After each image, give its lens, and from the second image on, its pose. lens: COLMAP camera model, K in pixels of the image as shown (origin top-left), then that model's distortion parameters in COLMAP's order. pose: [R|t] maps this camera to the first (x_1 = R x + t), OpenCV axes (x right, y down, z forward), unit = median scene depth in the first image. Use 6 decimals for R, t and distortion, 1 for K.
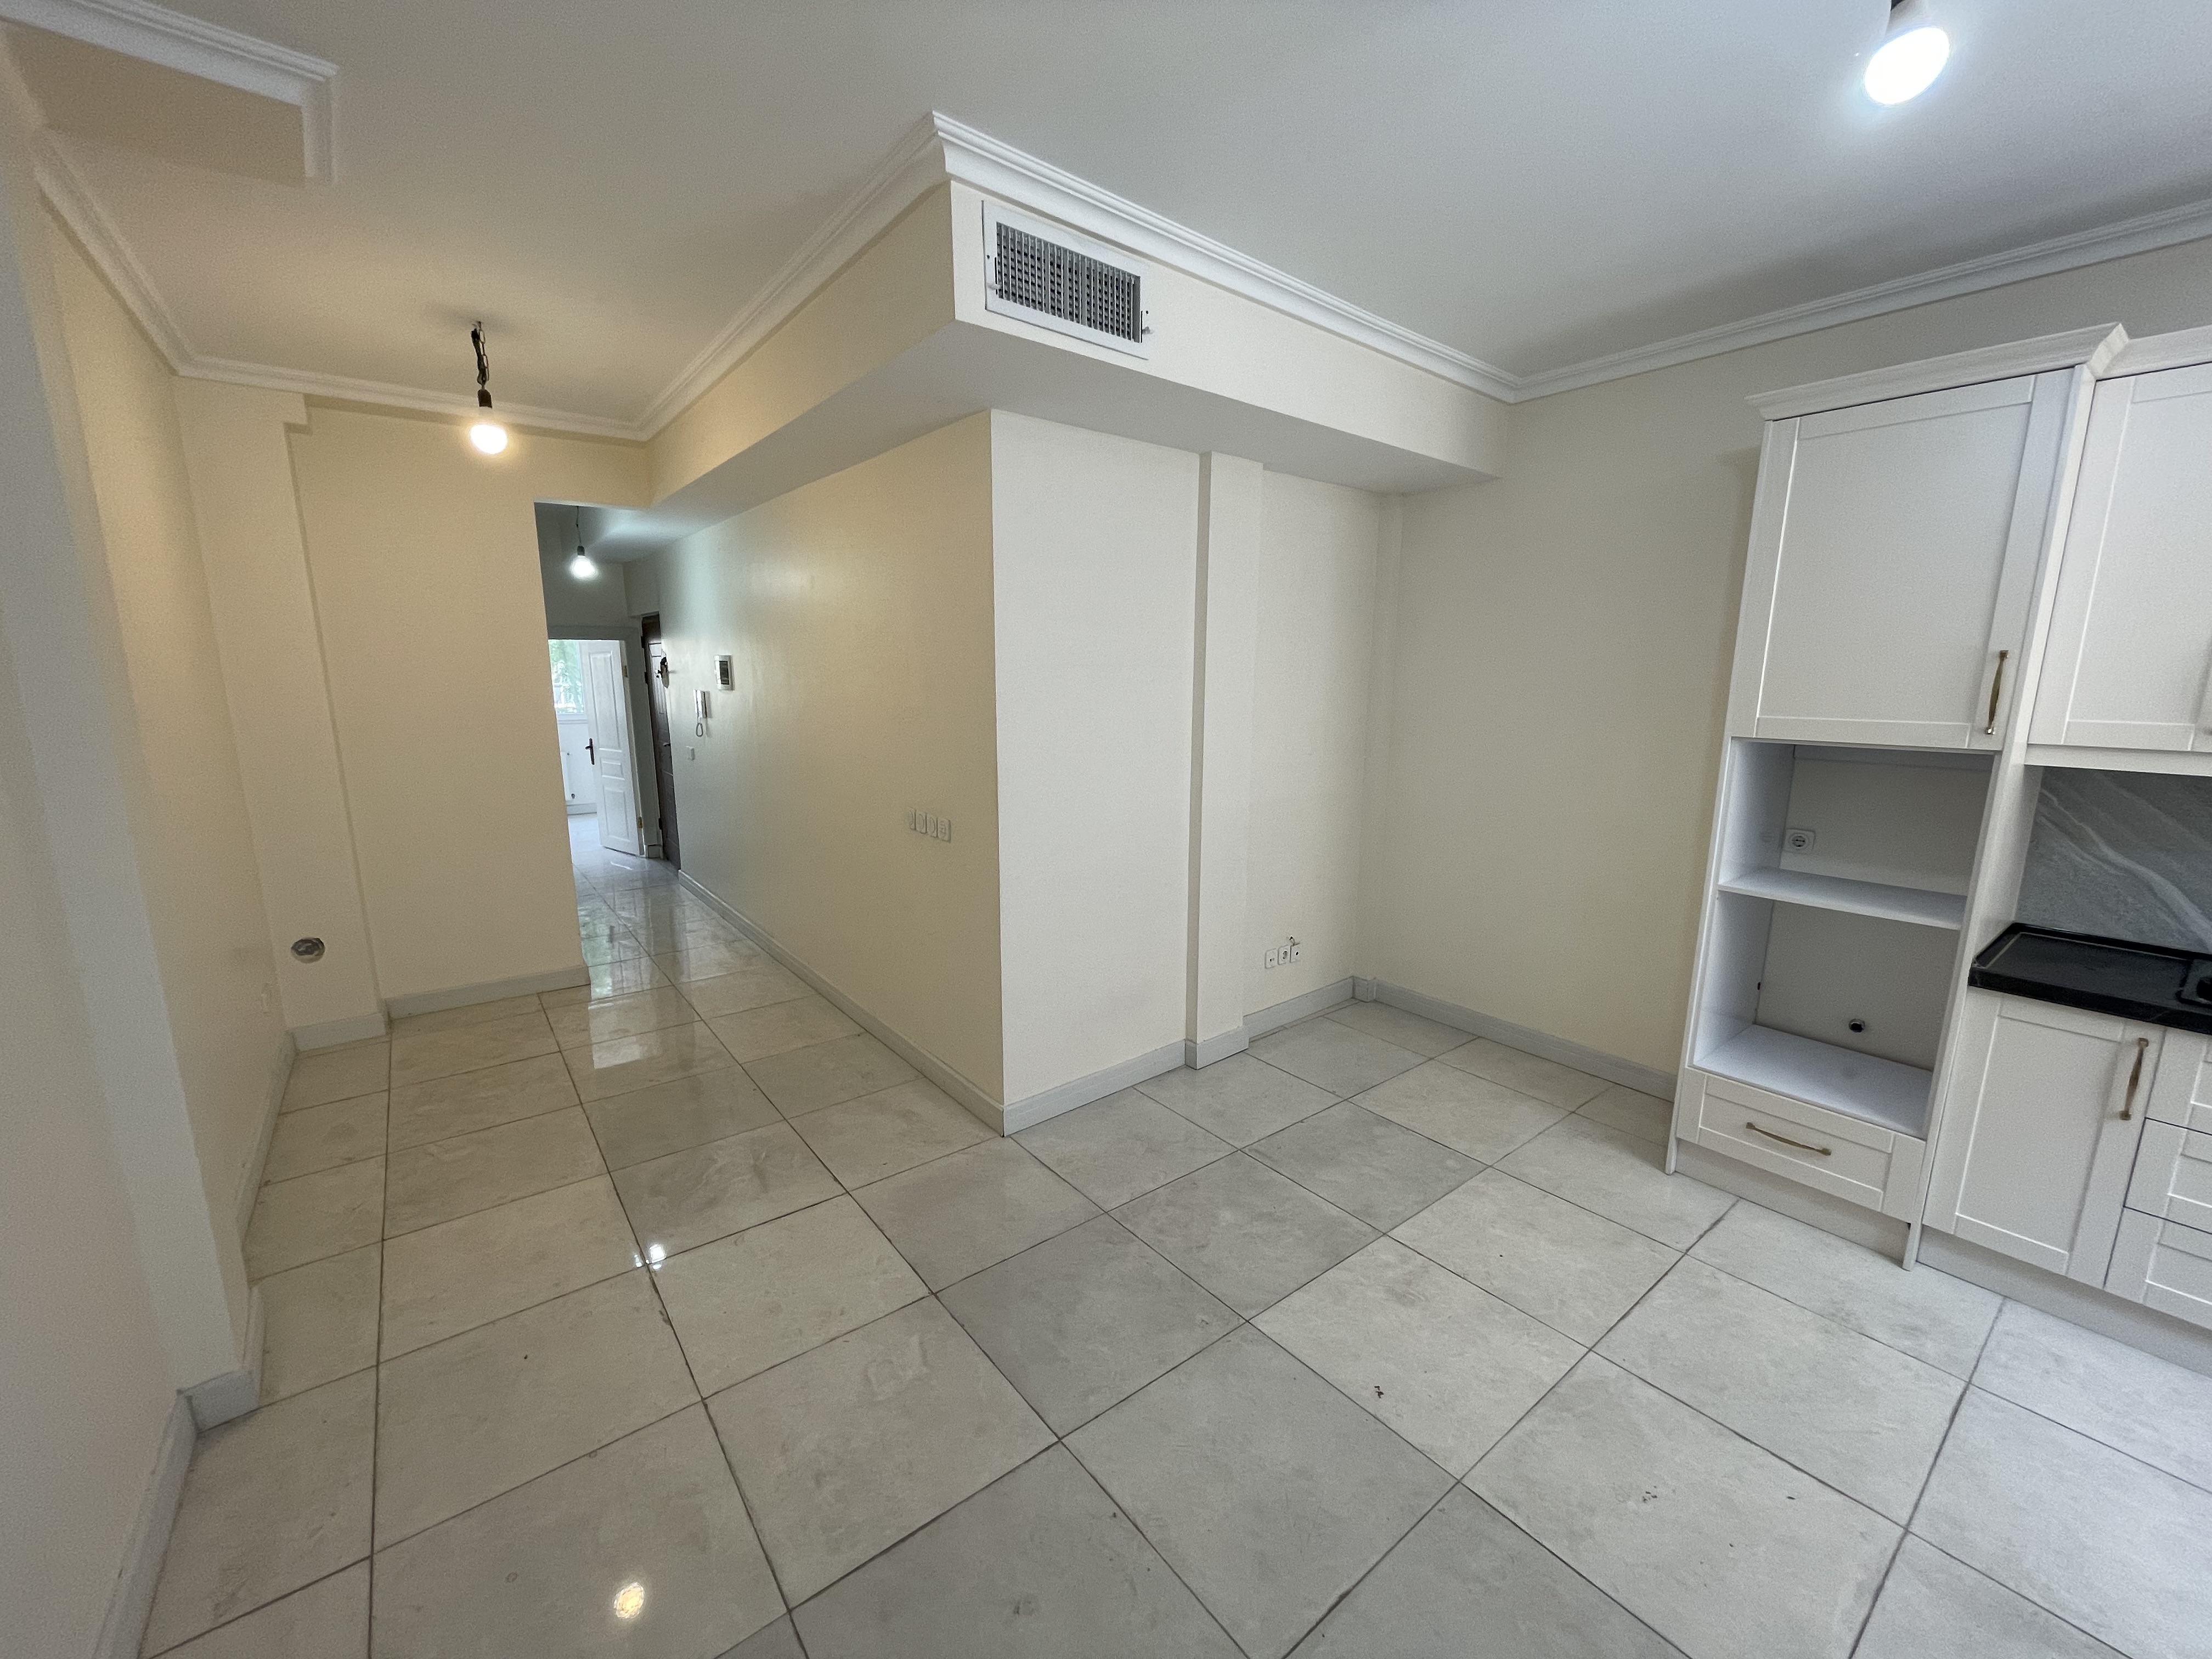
lens RADIAL K [[892.1, 0, 1100.7], [0, 892.1, 834.5], [0, 0, 1]] dist [-0.000845, 0.000158]
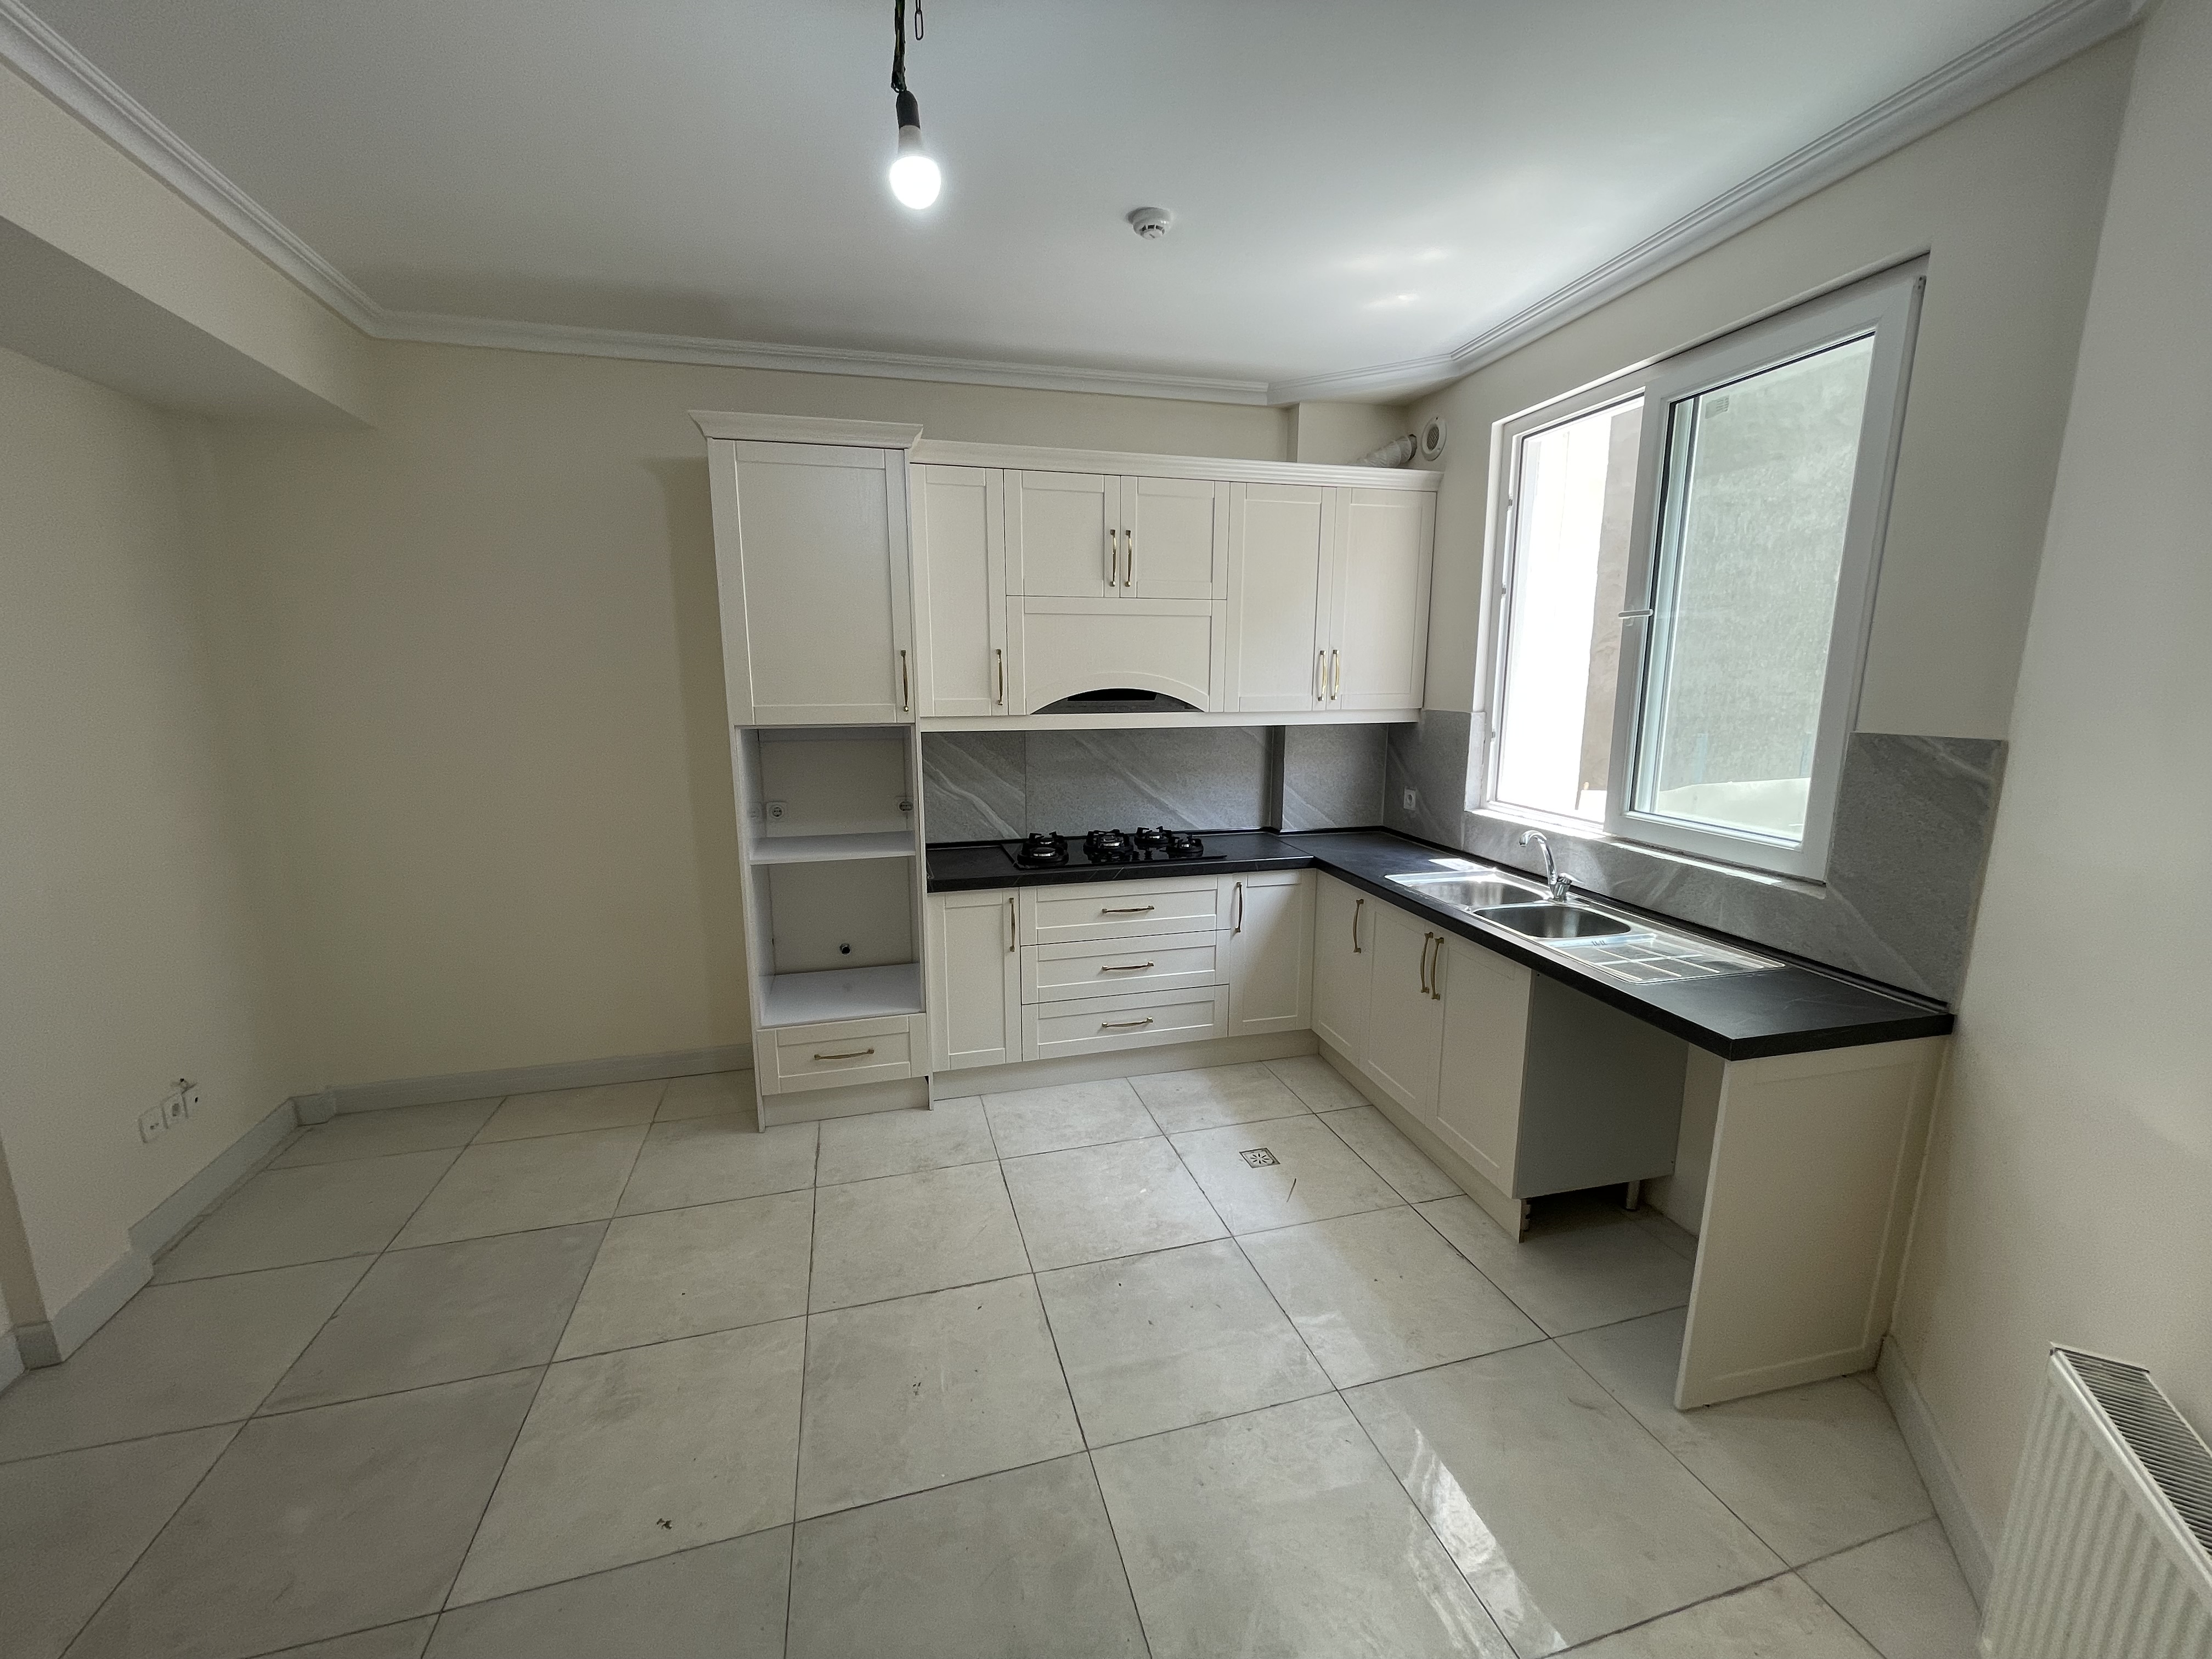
lens RADIAL K [[892.1, 0, 1100.7], [0, 892.1, 834.5], [0, 0, 1]] dist [-0.000845, 0.000158]
pose [[0.383253, -0.175484, 0.906820, -0.145381], [0.175172, 0.977777, 0.115181, -0.028637], [-0.906880, 0.114706, 0.405476, 0.172015]]
